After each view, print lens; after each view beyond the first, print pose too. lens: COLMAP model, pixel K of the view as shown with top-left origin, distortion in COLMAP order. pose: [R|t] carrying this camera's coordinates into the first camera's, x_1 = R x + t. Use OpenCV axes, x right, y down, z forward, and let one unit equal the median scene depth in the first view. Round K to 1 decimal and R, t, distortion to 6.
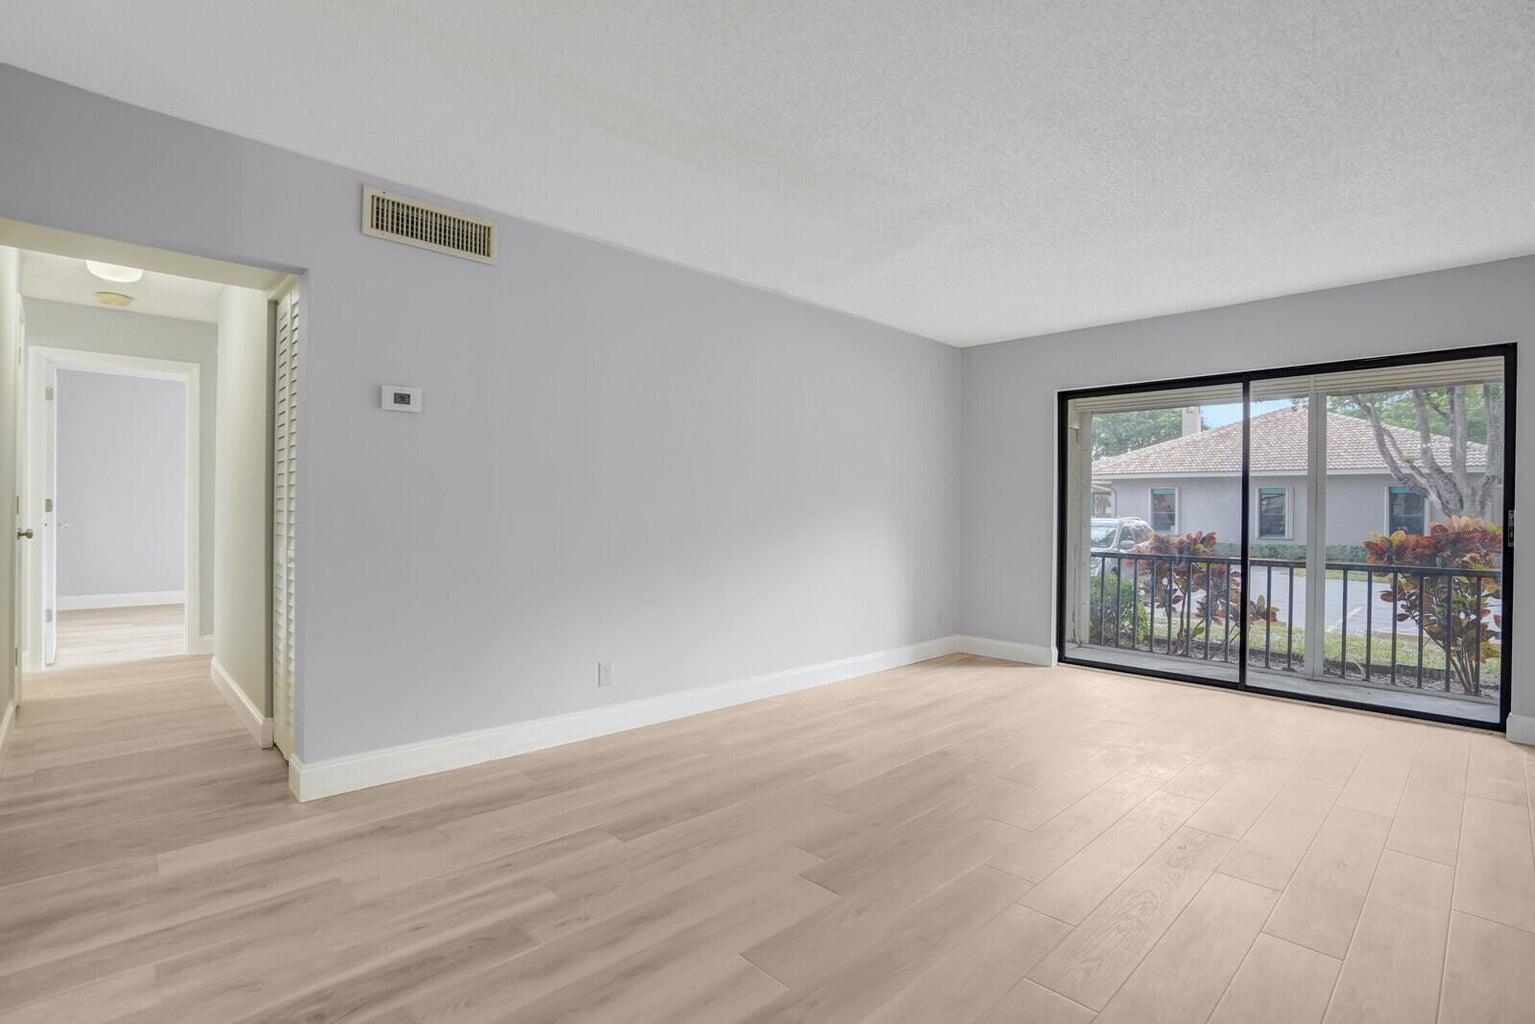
lens RADIAL K [[728.3, 0, 767.5], [0, 728.3, 512.0], [0, 0, 1]] dist [-0.049191, 0.015026]
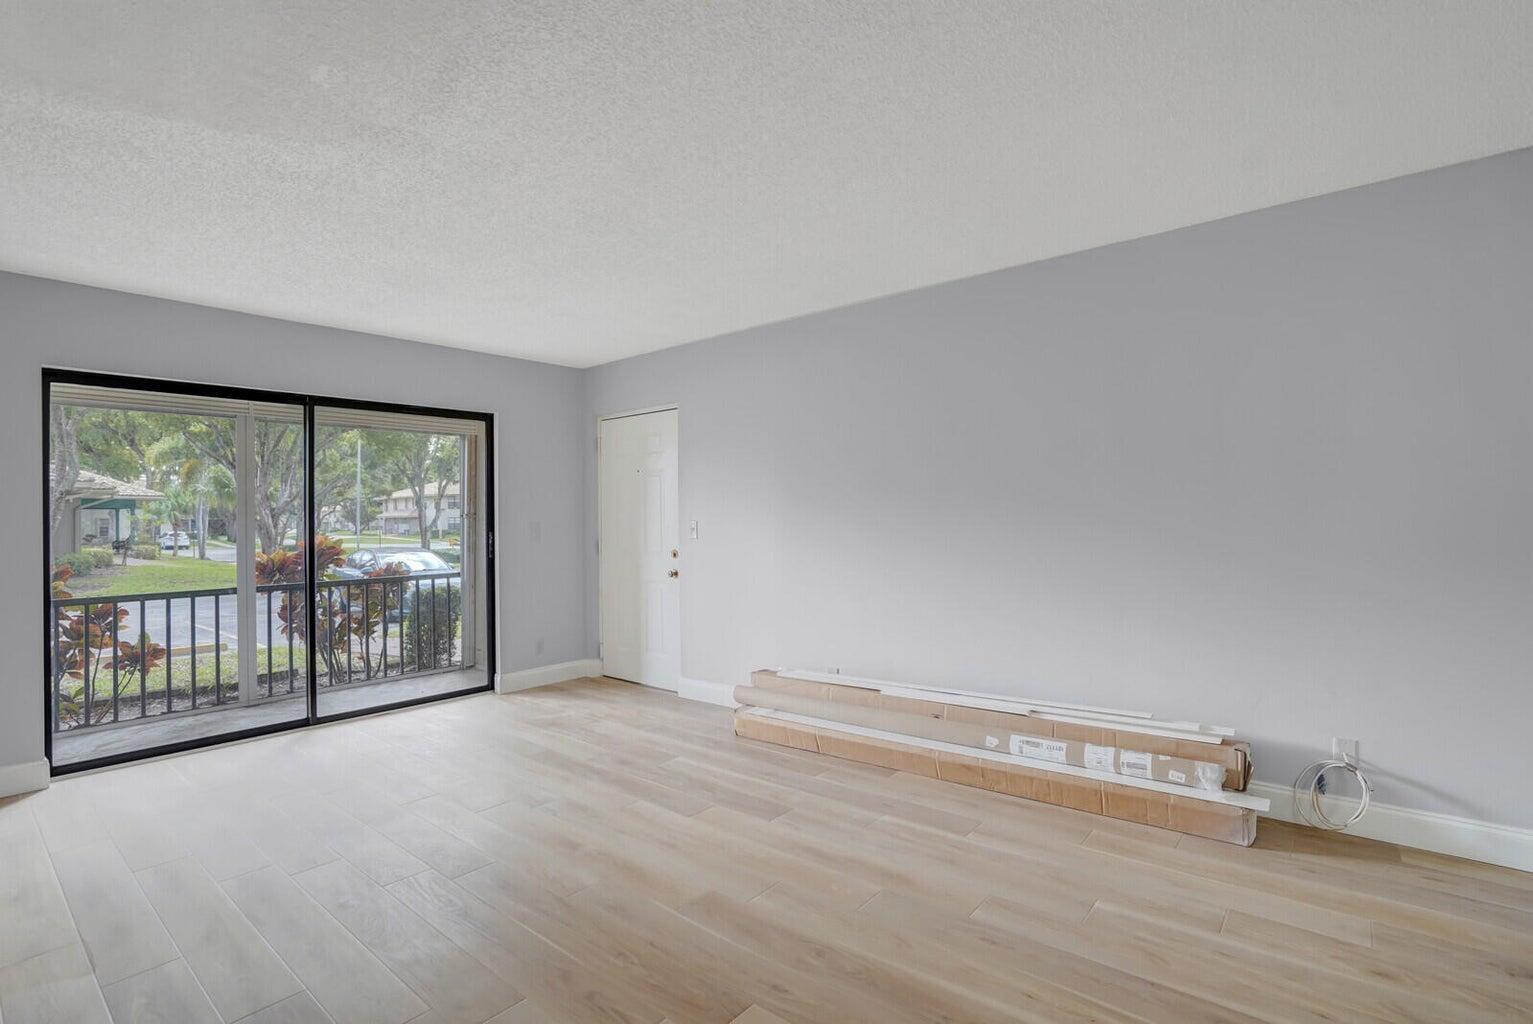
lens RADIAL K [[727.4, 0, 766.5], [0, 727.4, 512.0], [0, 0, 1]] dist [-0.049191, 0.015026]
pose [[-0.104168, -0.004129, 0.994551, -0.302999], [0.014672, 0.999876, 0.005688, -0.029346], [-0.994451, 0.015184, -0.104095, 0.413844]]
